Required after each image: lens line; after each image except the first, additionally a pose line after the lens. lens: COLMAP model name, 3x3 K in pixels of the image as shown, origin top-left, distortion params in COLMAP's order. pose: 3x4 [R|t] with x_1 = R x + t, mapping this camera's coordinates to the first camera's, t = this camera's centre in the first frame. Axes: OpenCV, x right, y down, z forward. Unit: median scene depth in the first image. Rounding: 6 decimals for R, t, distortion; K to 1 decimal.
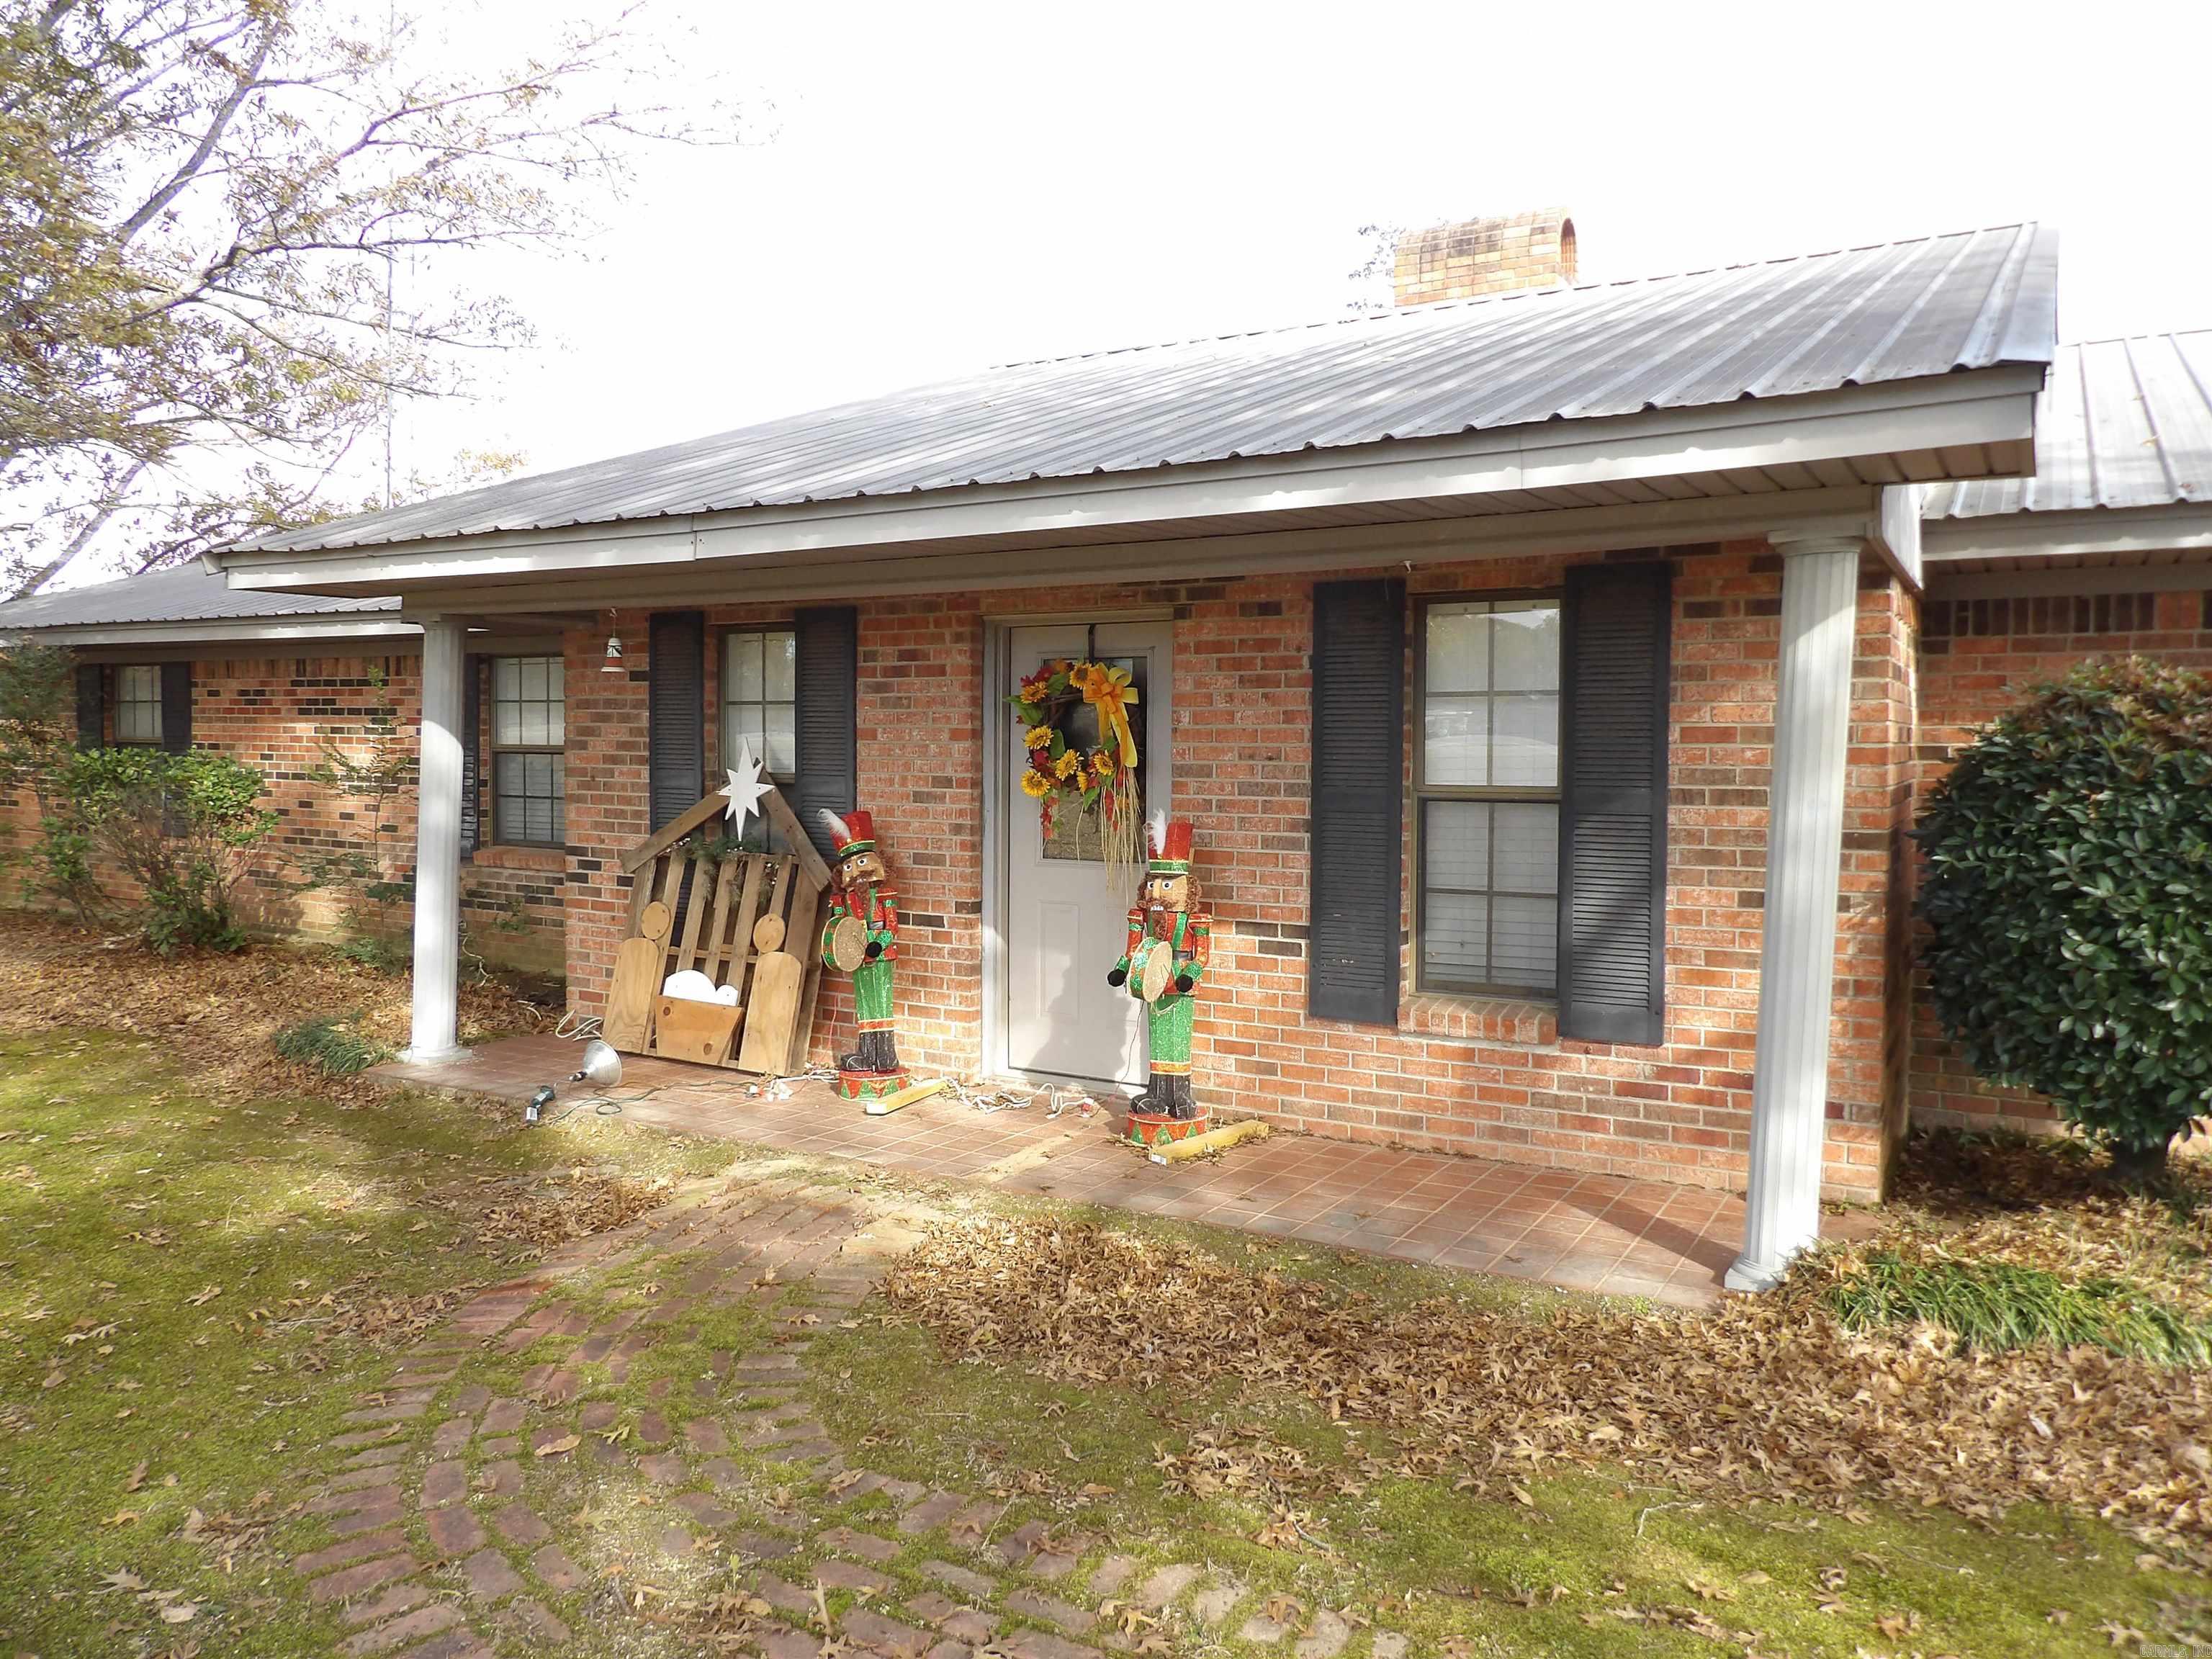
lens RADIAL K [[1577.2, 0, 1108.6], [0, 1577.2, 825.3], [0, 0, 1]] dist [-0.002569, -0.000514]
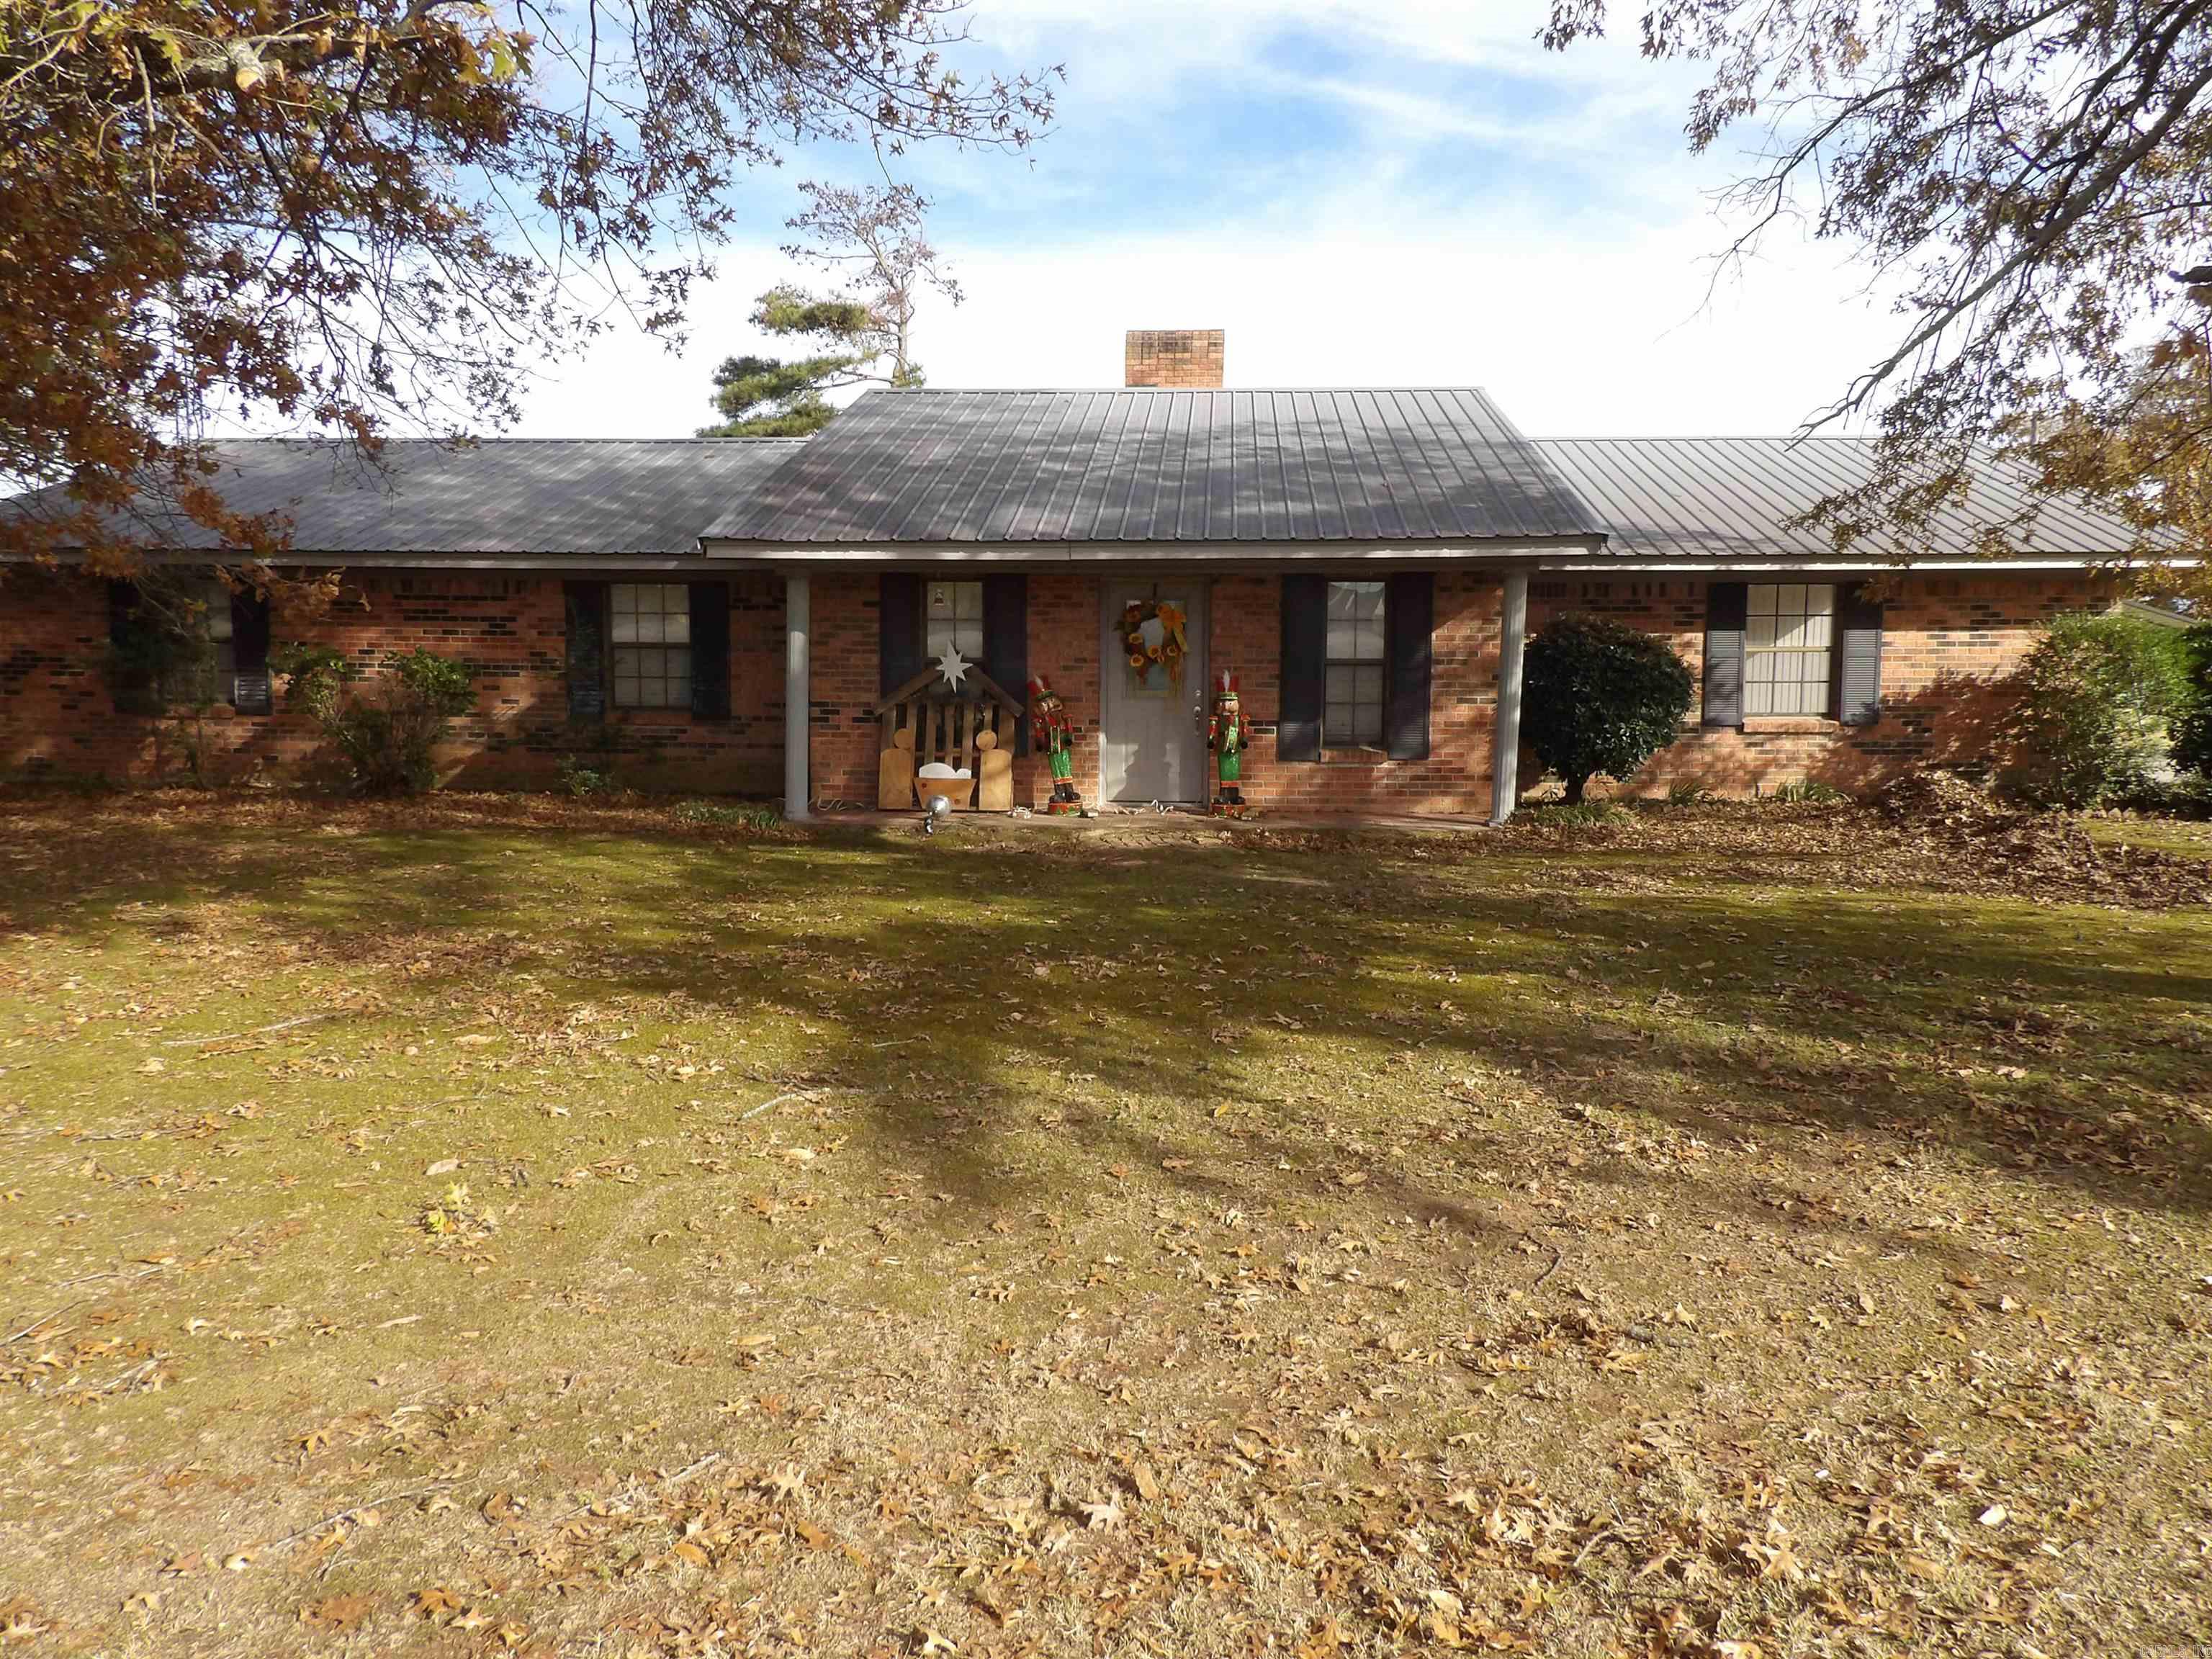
lens RADIAL K [[1577.2, 0, 1103.8], [0, 1577.2, 828.4], [0, 0, 1]] dist [-0.002569, -0.000514]
pose [[0.899610, -0.054148, 0.433324, -0.910545], [0.025127, 0.997057, 0.072426, 0.038735], [-0.435971, -0.054267, 0.898323, -0.793440]]
